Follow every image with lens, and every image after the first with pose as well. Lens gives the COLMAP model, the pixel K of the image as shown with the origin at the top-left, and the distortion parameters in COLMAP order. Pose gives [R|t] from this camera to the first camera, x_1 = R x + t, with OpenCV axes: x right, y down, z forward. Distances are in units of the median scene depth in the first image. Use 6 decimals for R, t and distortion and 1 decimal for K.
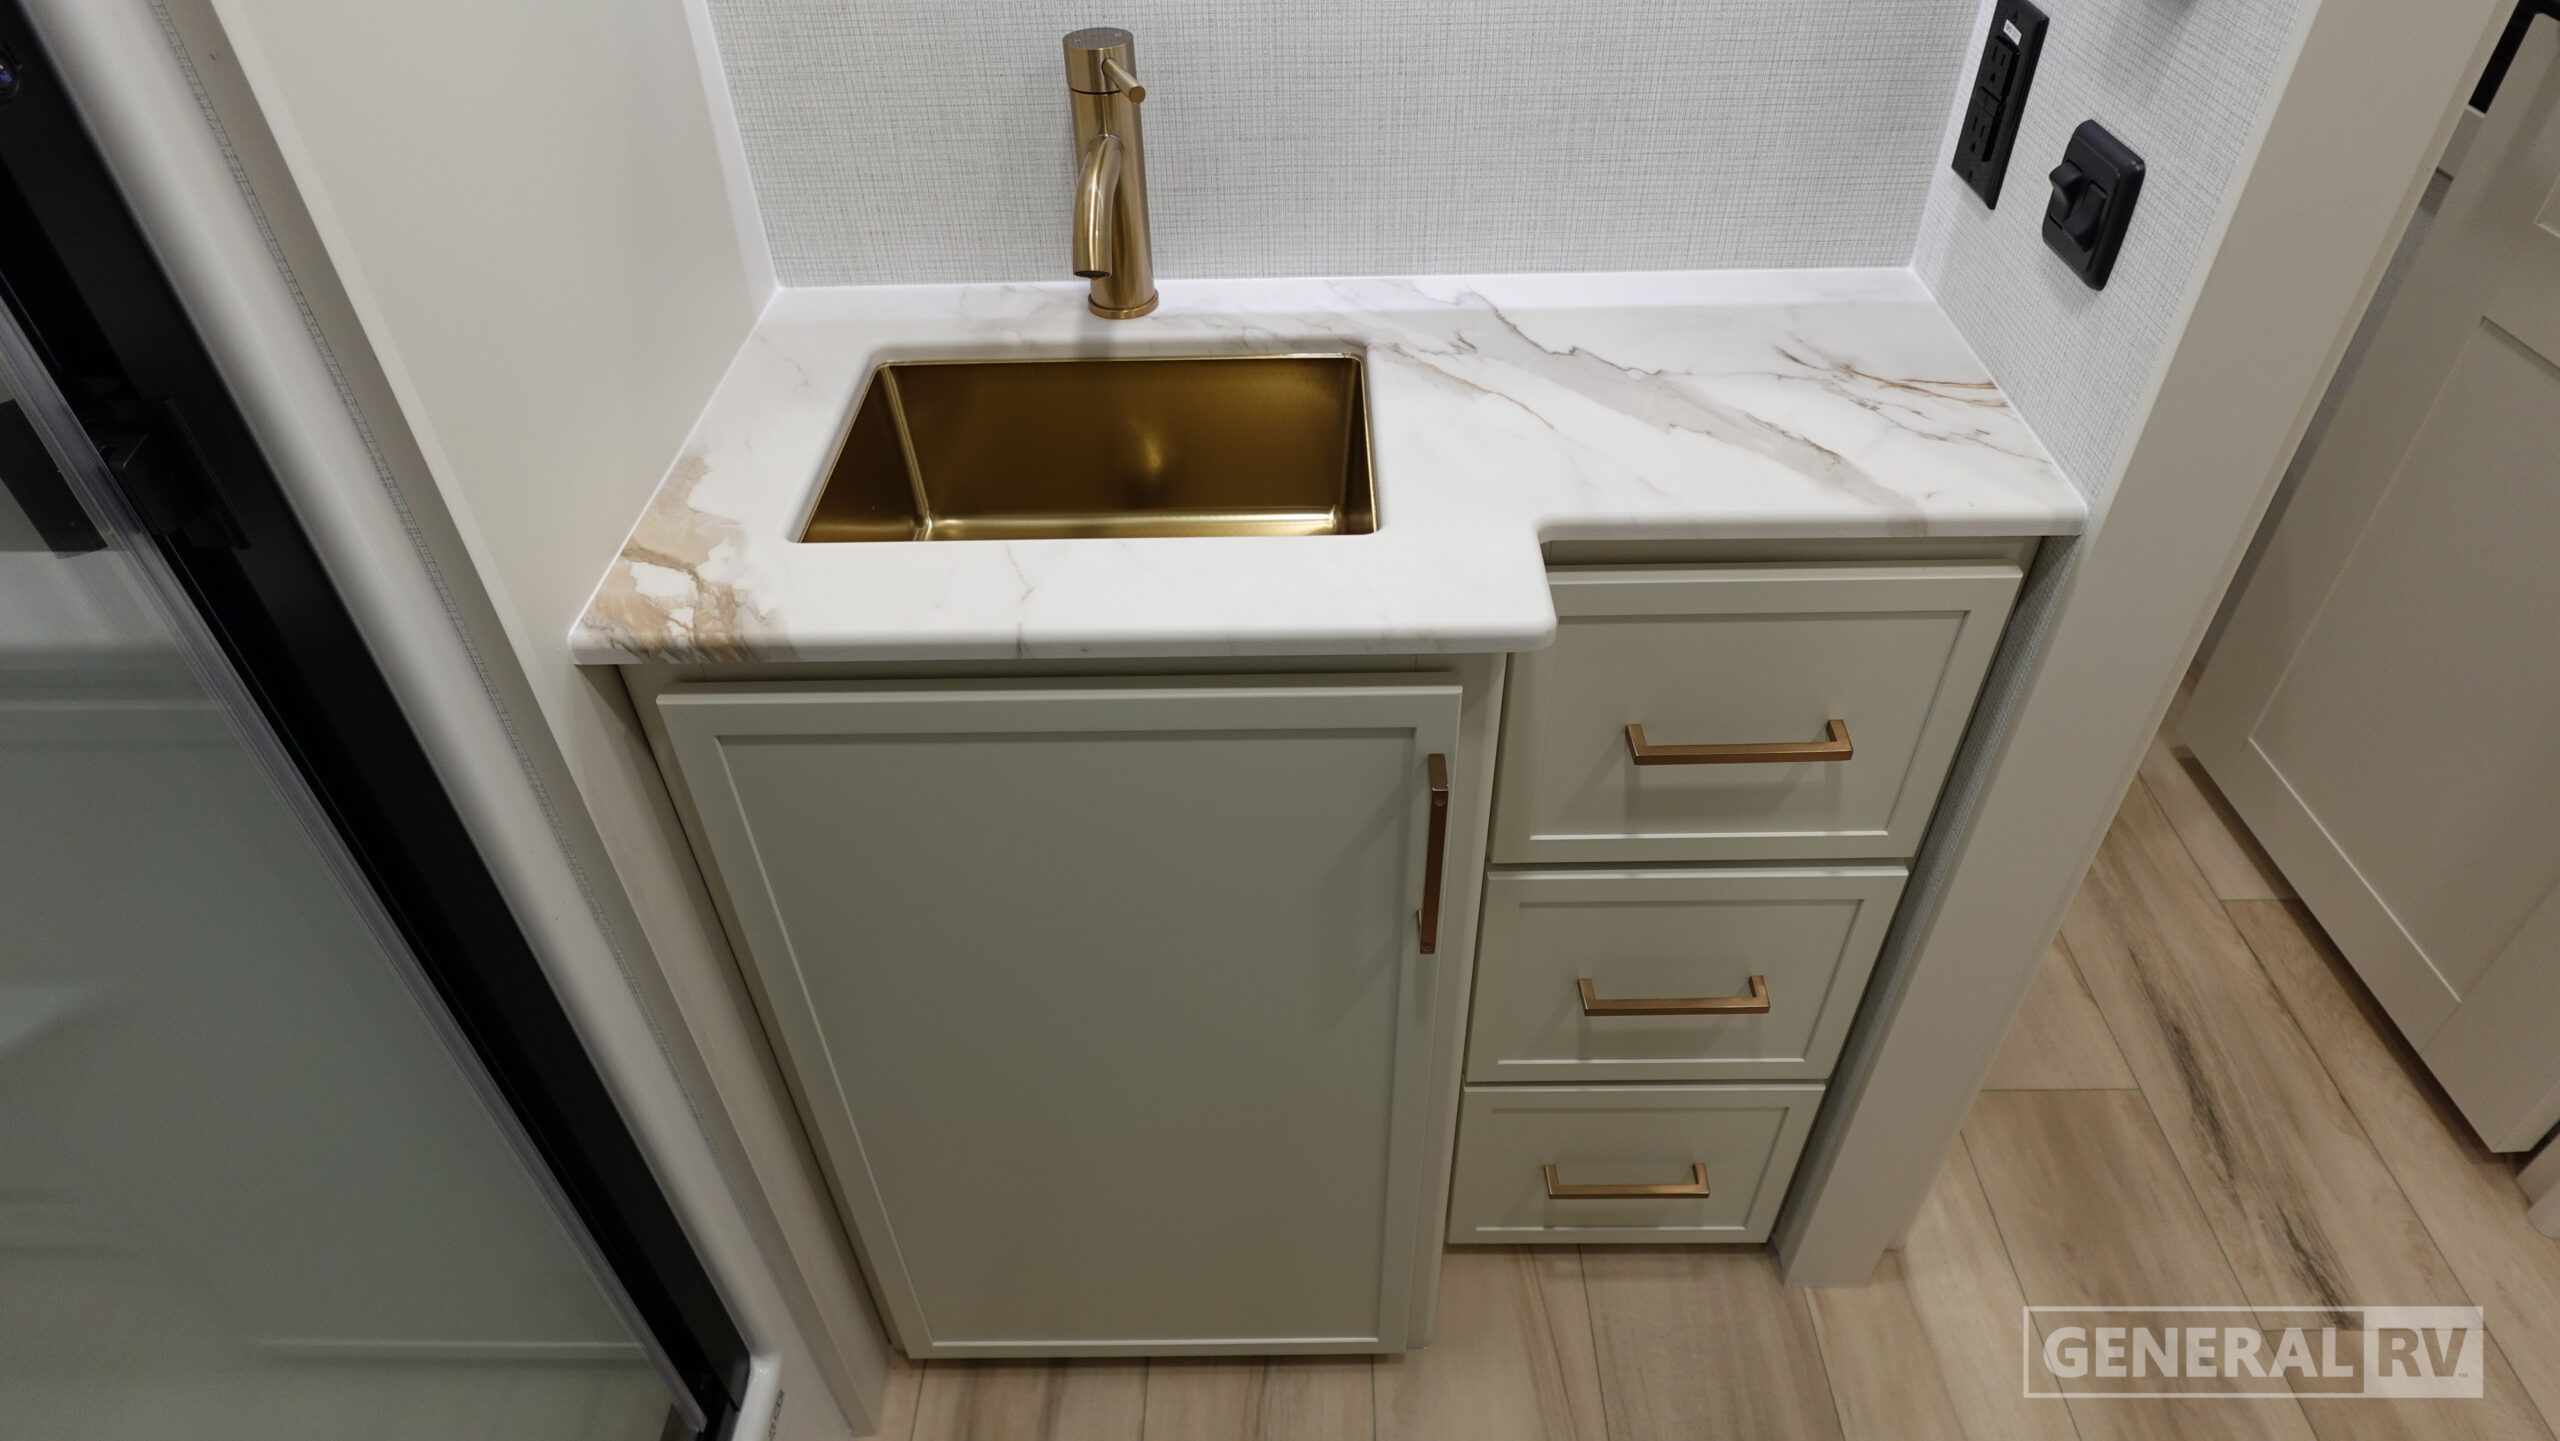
lens RADIAL K [[1474.1, 0, 1282.9], [0, 1474.1, 719.7], [0, 0, 1]] dist [0.006617, 0.002329]
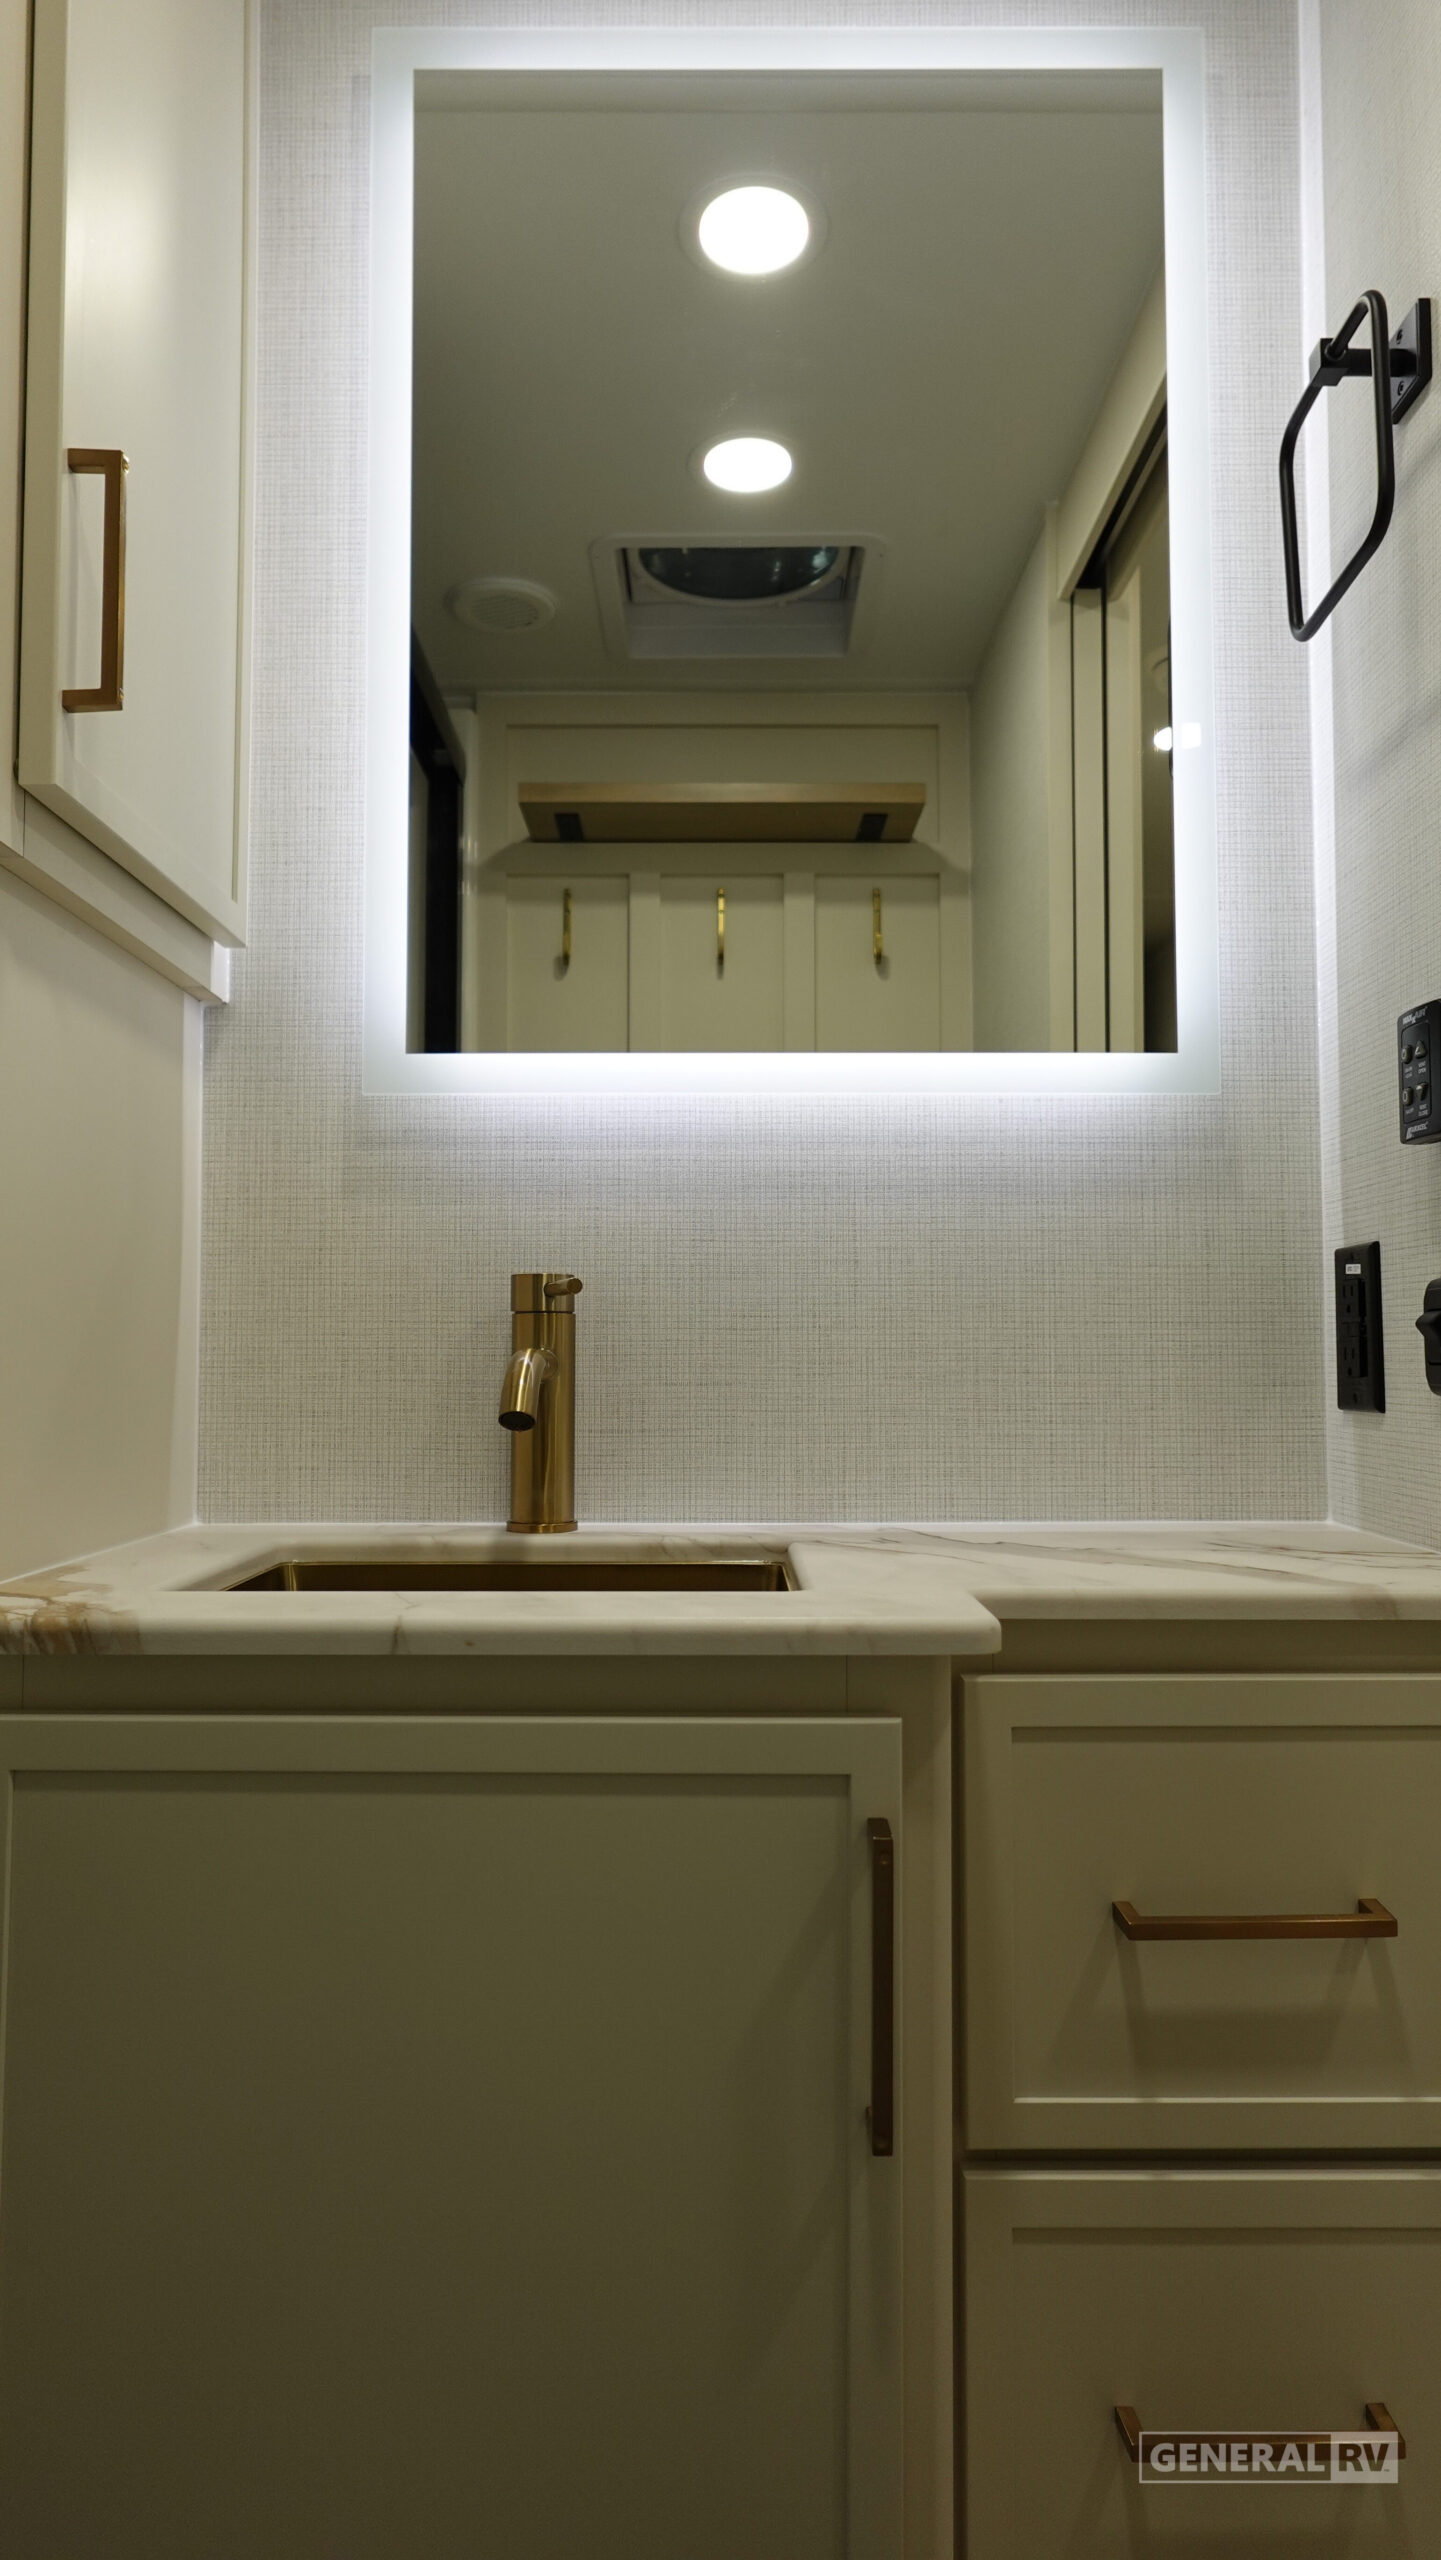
lens RADIAL K [[1564.6, 0, 720.8], [0, 1564.6, 1280.4], [0, 0, 1]] dist [-0.002930, 0.005133]
pose [[0.999823, 0.018801, -0.000191, 0.009499], [-0.013772, 0.725359, -0.688233, 0.339311], [-0.012801, 0.688114, 0.725490, 0.132892]]
